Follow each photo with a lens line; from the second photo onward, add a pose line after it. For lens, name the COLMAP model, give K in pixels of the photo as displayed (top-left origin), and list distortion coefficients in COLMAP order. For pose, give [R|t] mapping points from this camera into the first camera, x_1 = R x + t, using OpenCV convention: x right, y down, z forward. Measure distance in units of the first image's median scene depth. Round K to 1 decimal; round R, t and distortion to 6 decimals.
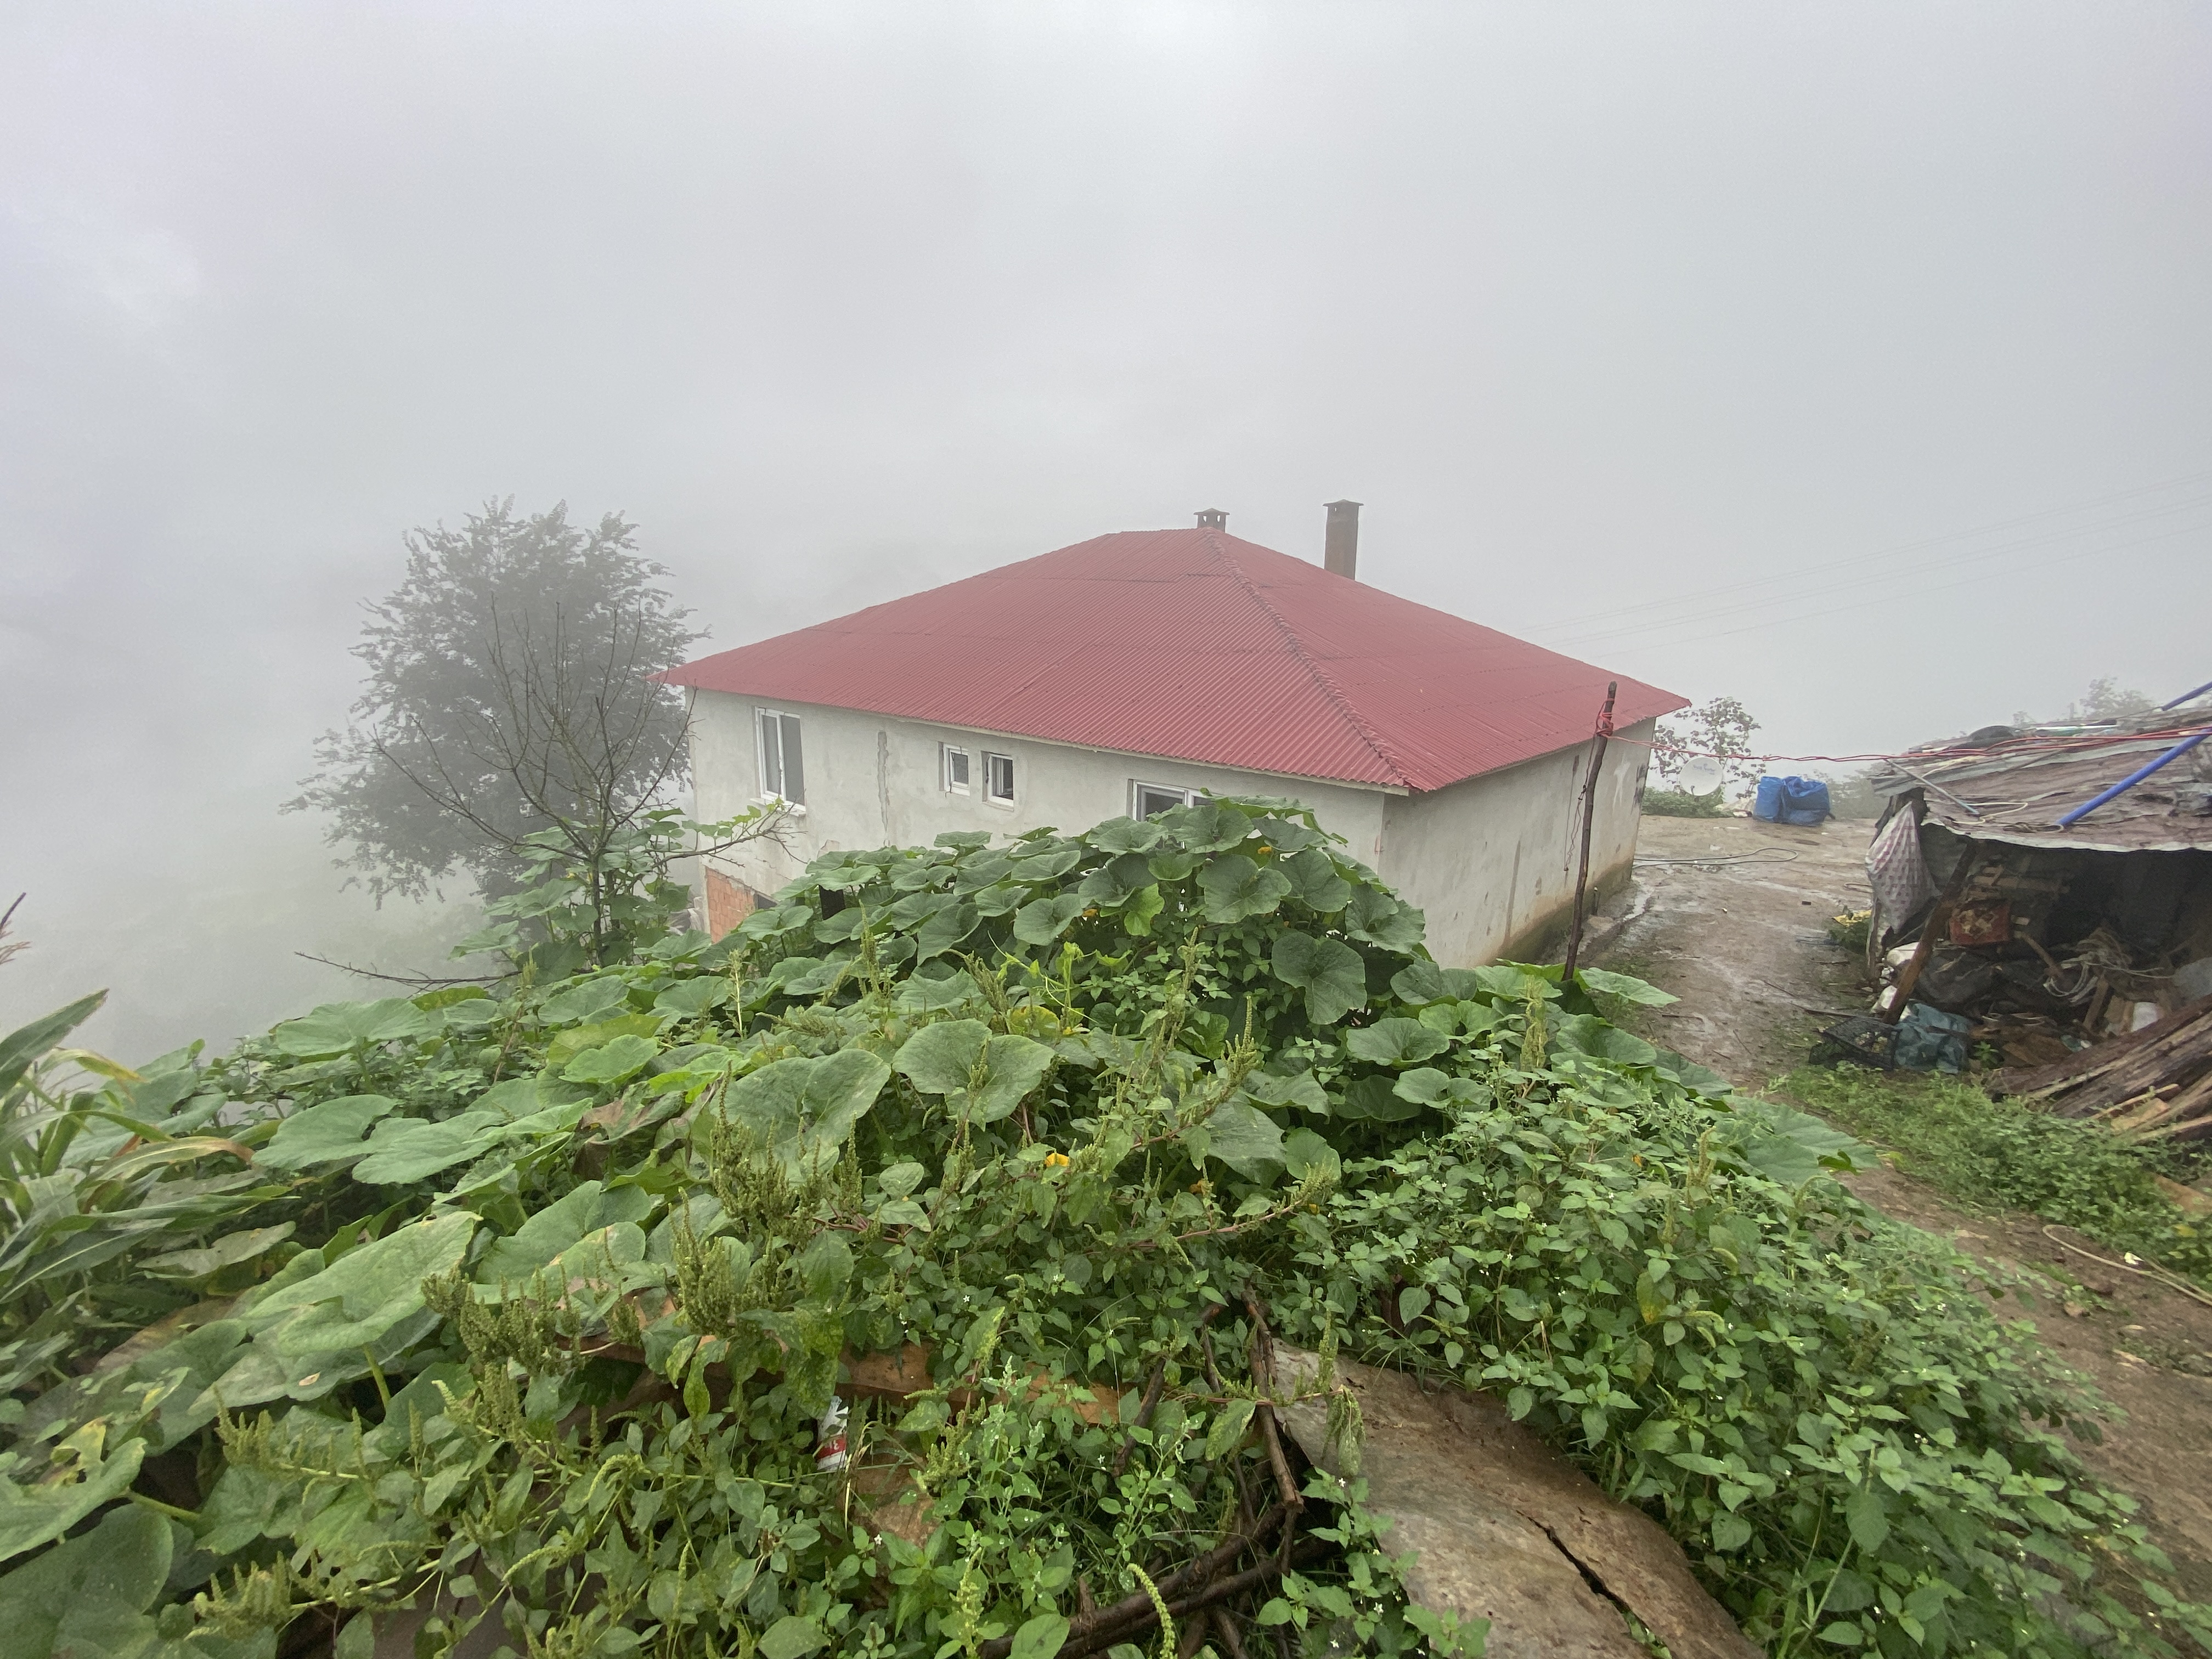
lens RADIAL K [[896.6, 0, 1106.0], [0, 896.6, 829.5], [0, 0, 1]] dist [0.019470, -0.018364]
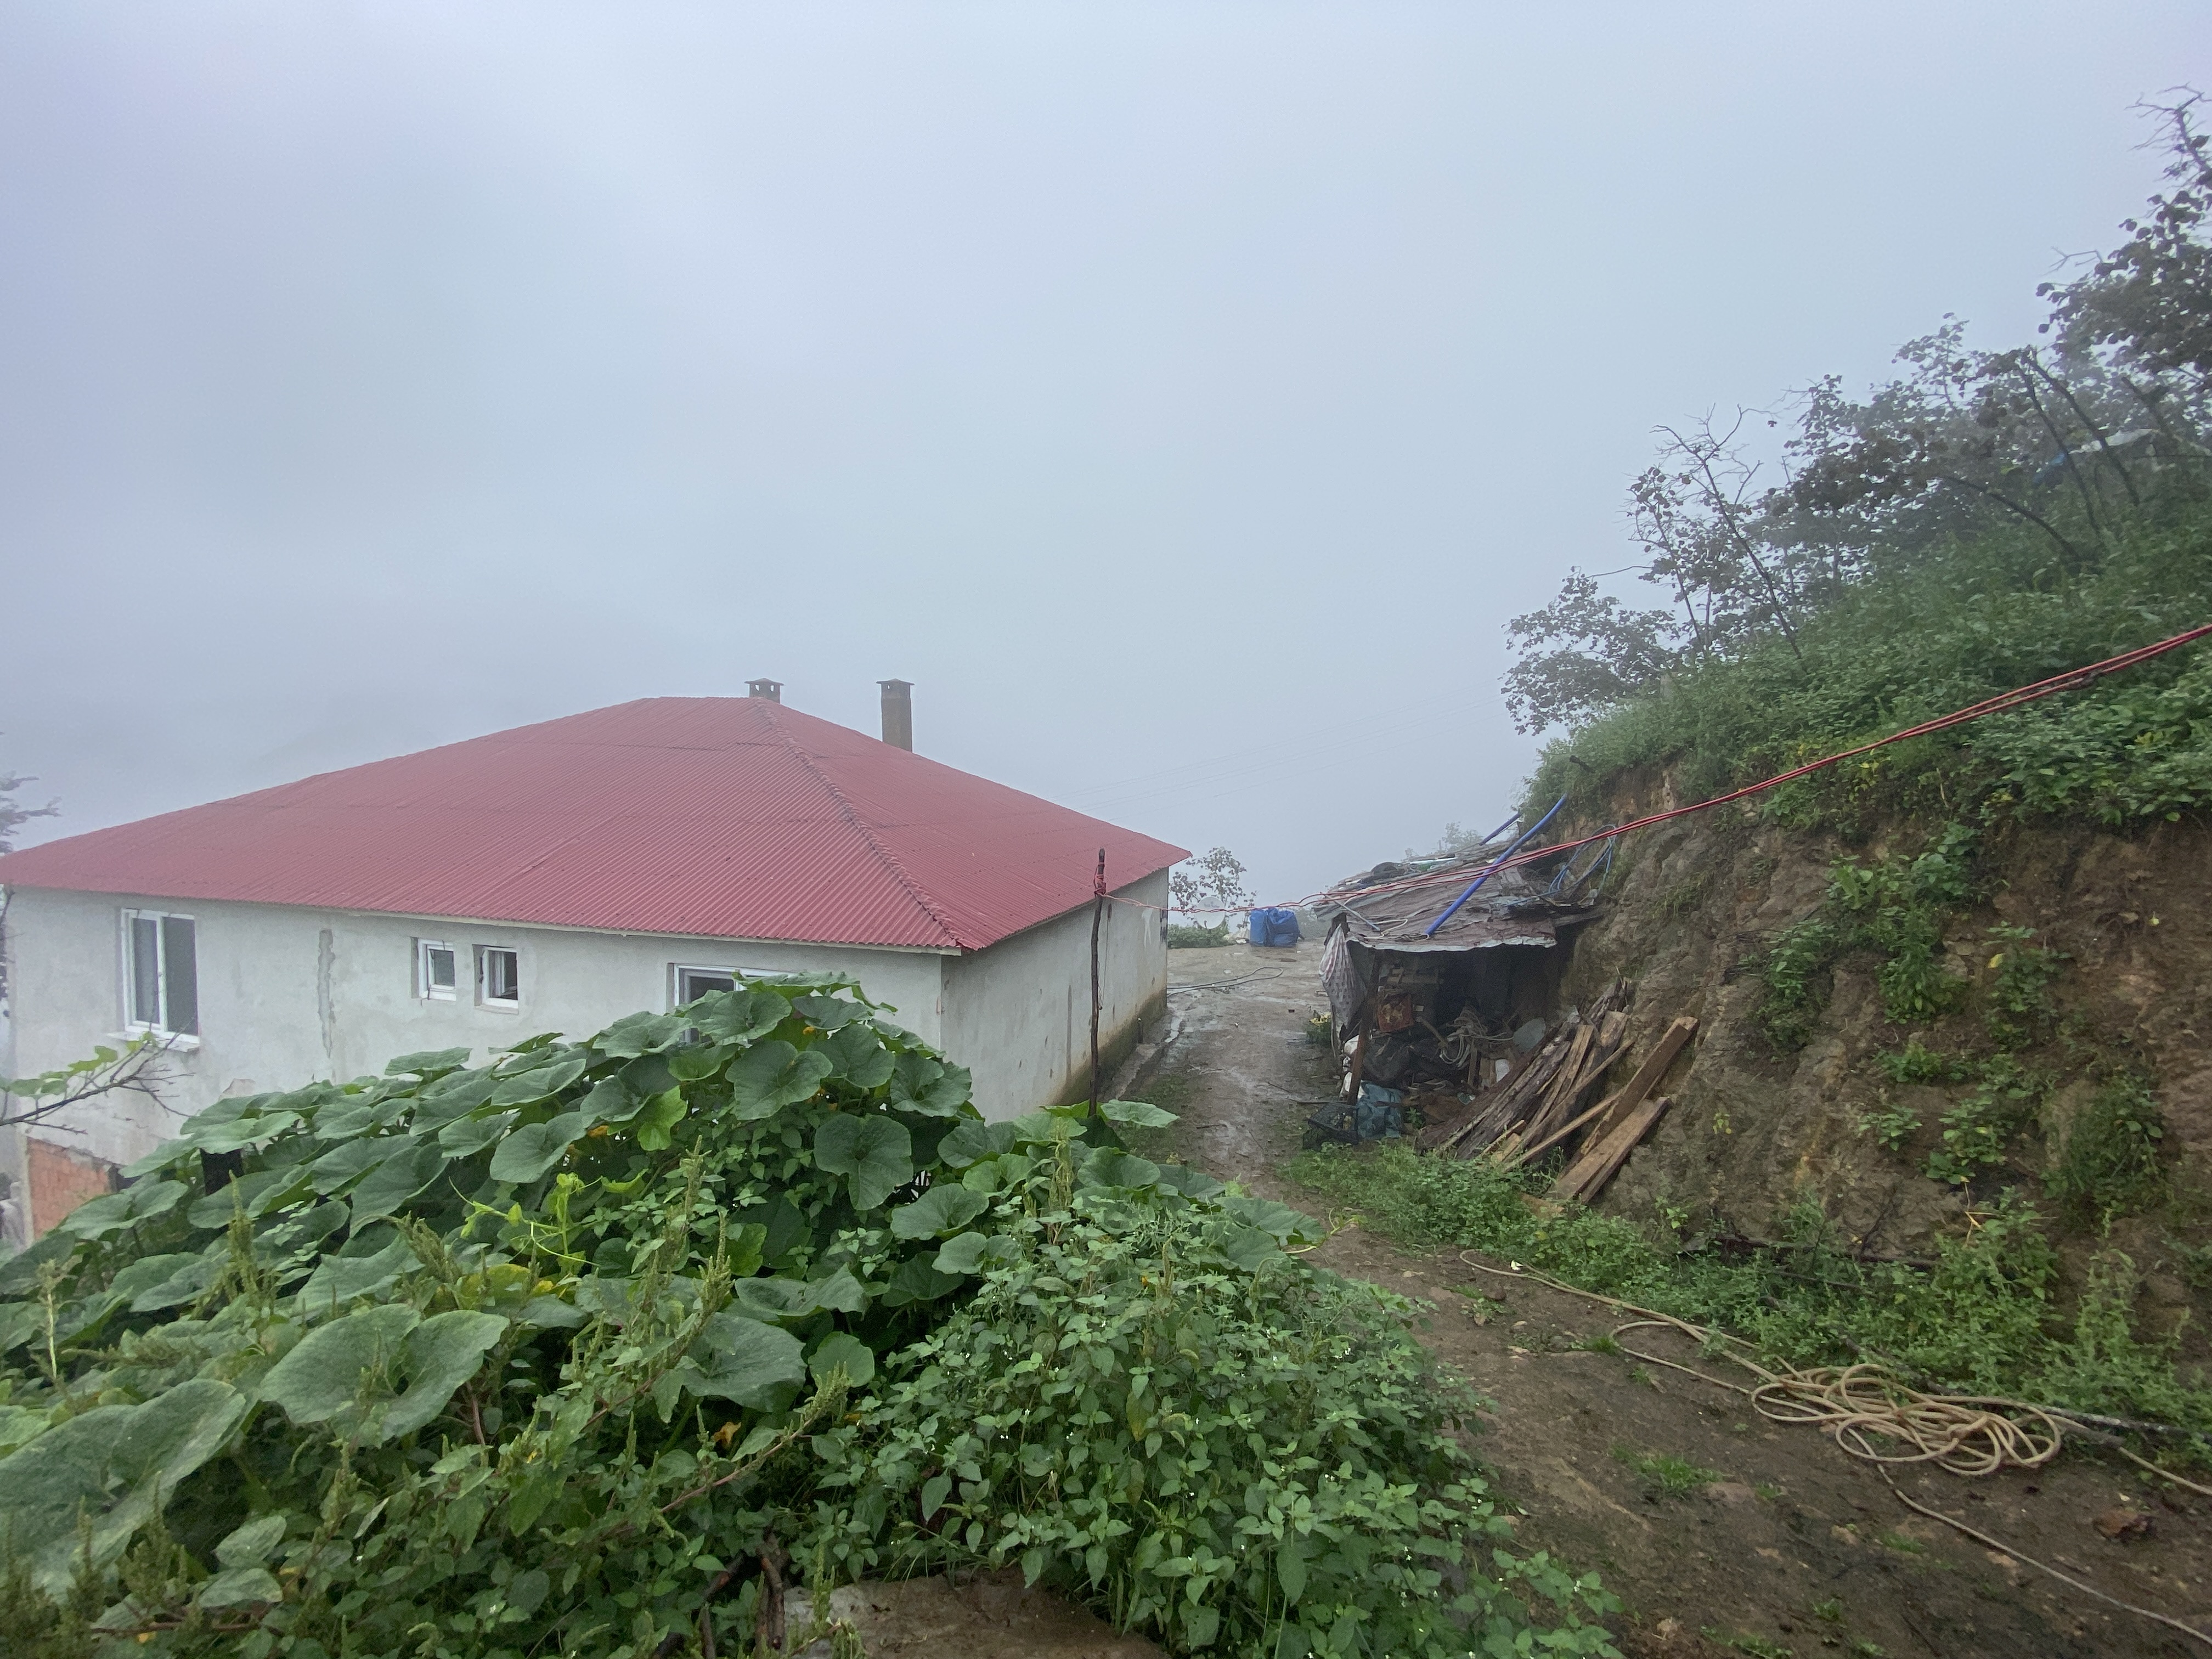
lens RADIAL K [[891.3, 0, 1099.5], [0, 891.3, 823.6], [0, 0, 1]] dist [0.037017, -0.027531]
pose [[0.897511, -0.022223, 0.440431, 0.037809], [0.101731, 0.982225, -0.157747, -0.012430], [-0.429097, 0.186385, 0.883819, -0.044934]]
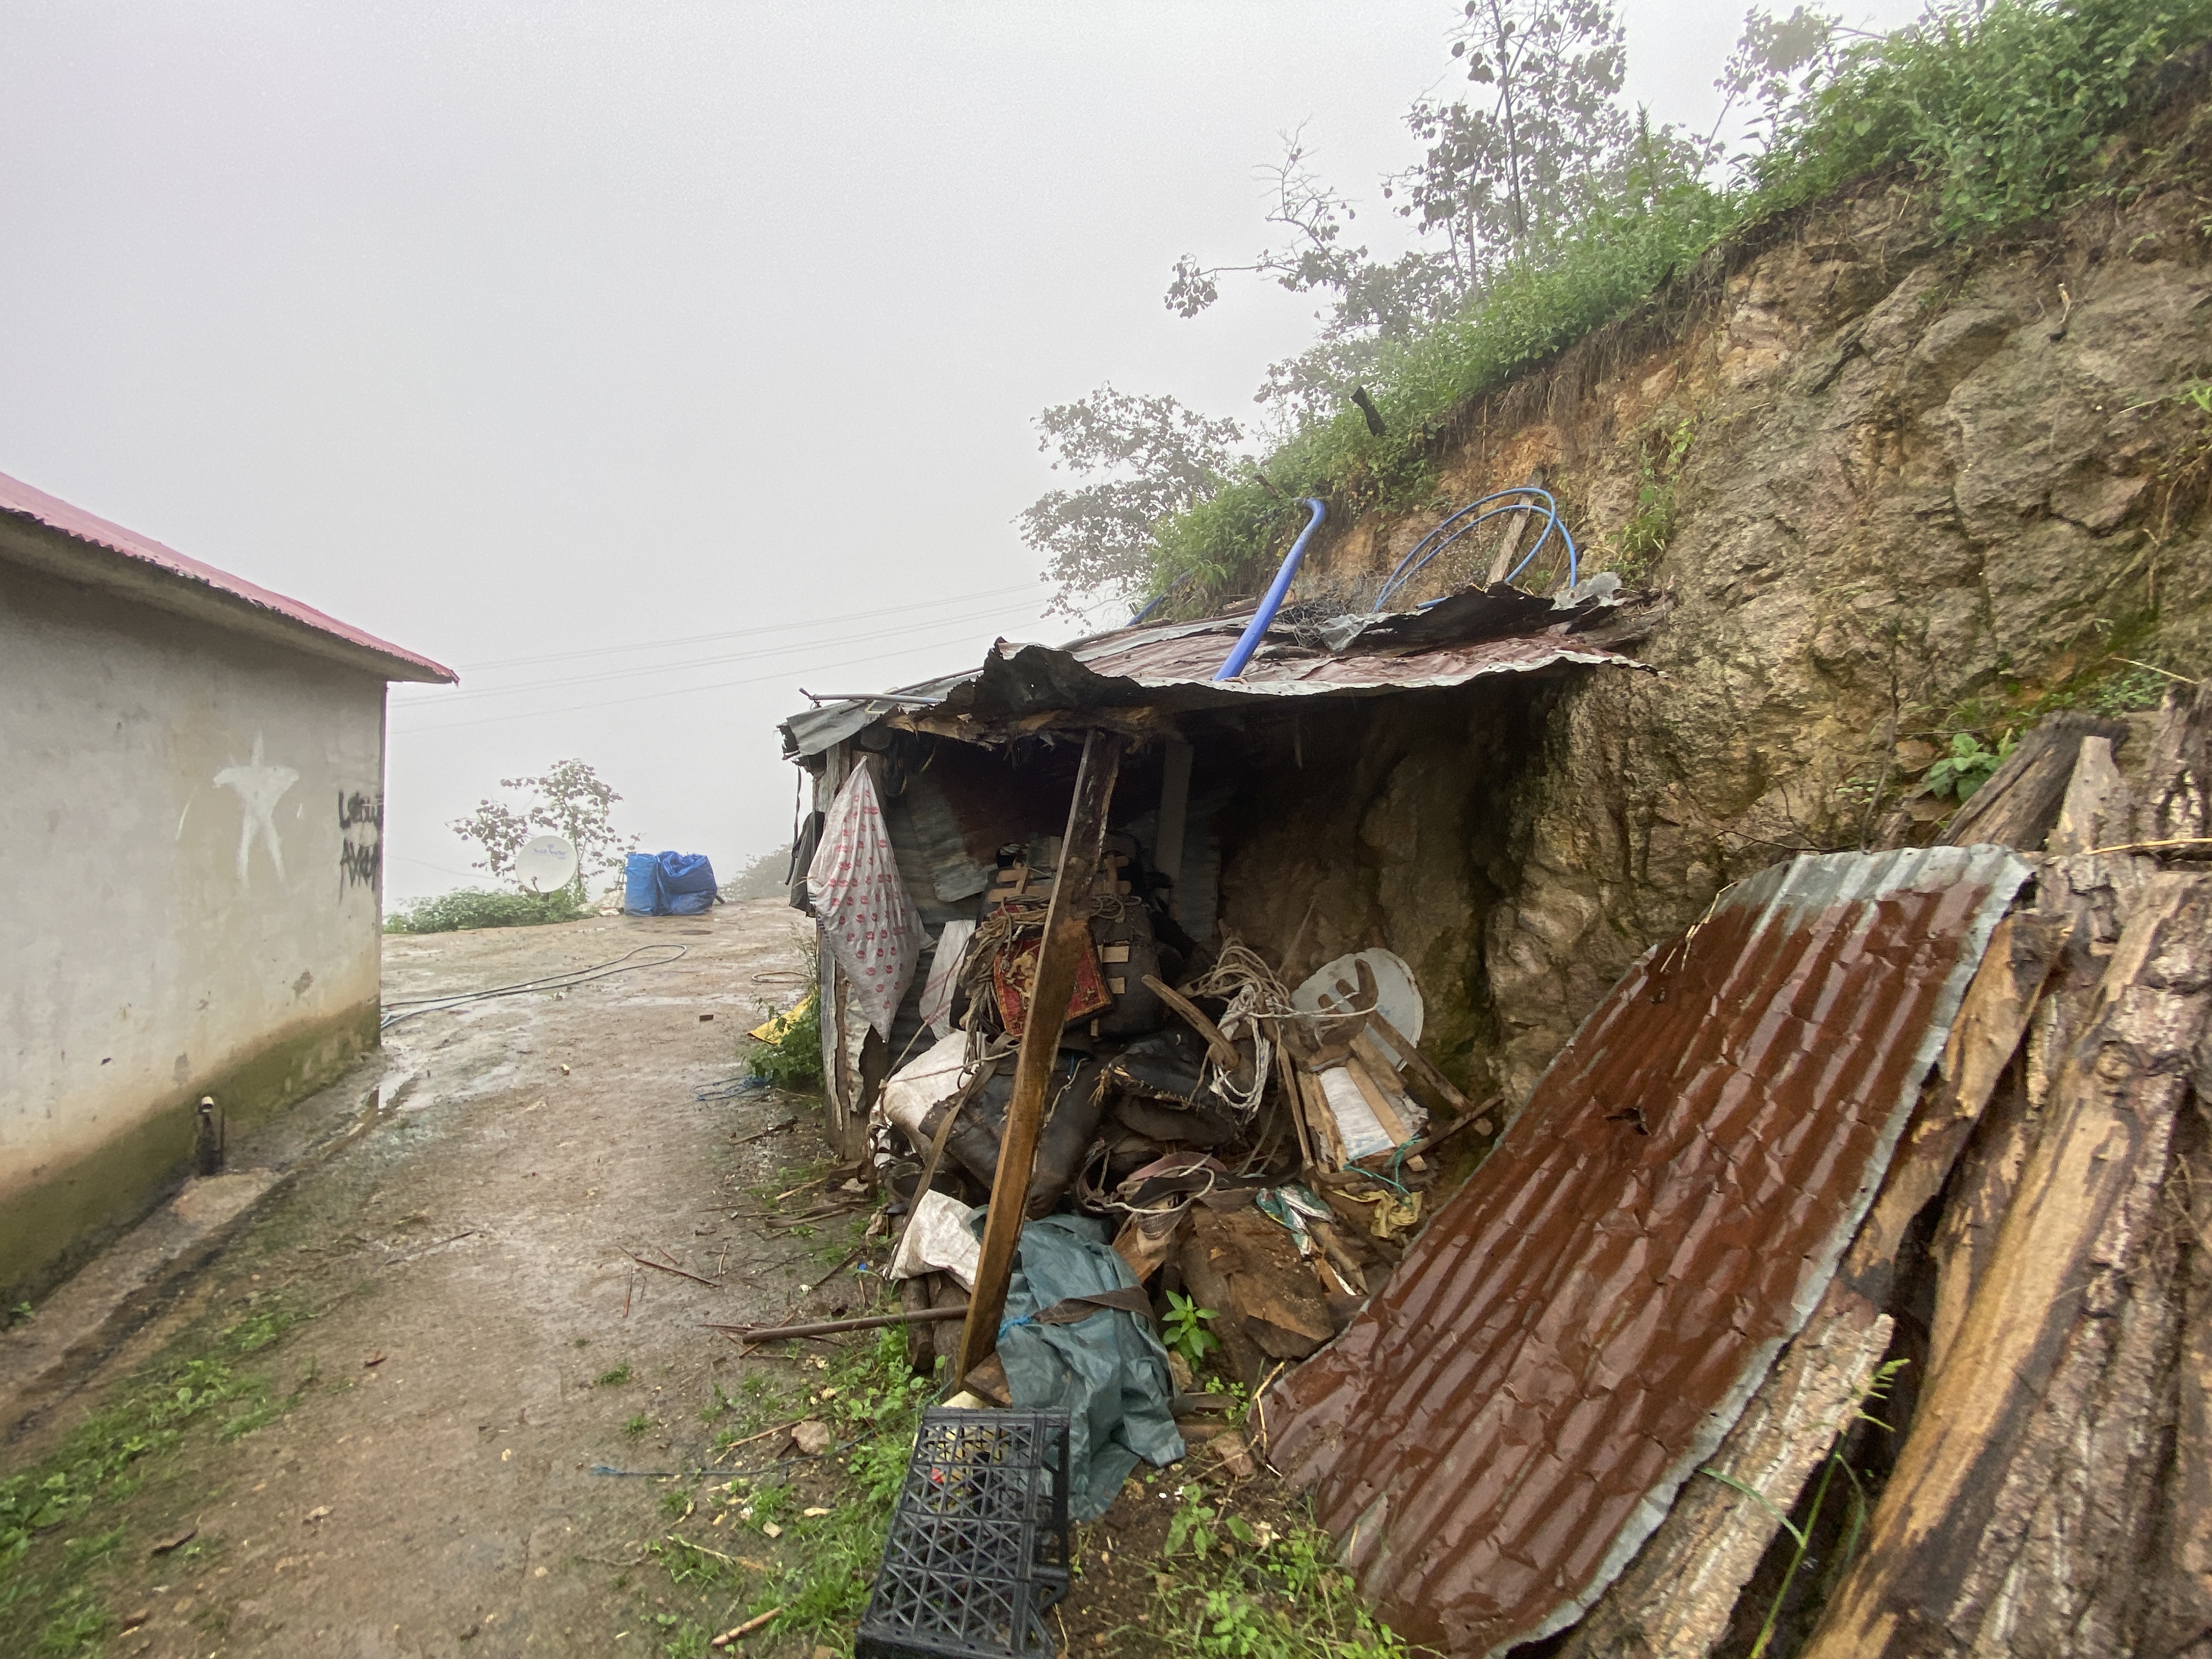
lens RADIAL K [[891.3, 0, 1099.5], [0, 891.3, 823.6], [0, 0, 1]] dist [0.037017, -0.027531]
pose [[0.462269, -0.020818, 0.886495, 1.283499], [0.171365, 0.982976, -0.066276, 0.135249], [-0.870024, 0.182552, 0.457967, 1.642374]]
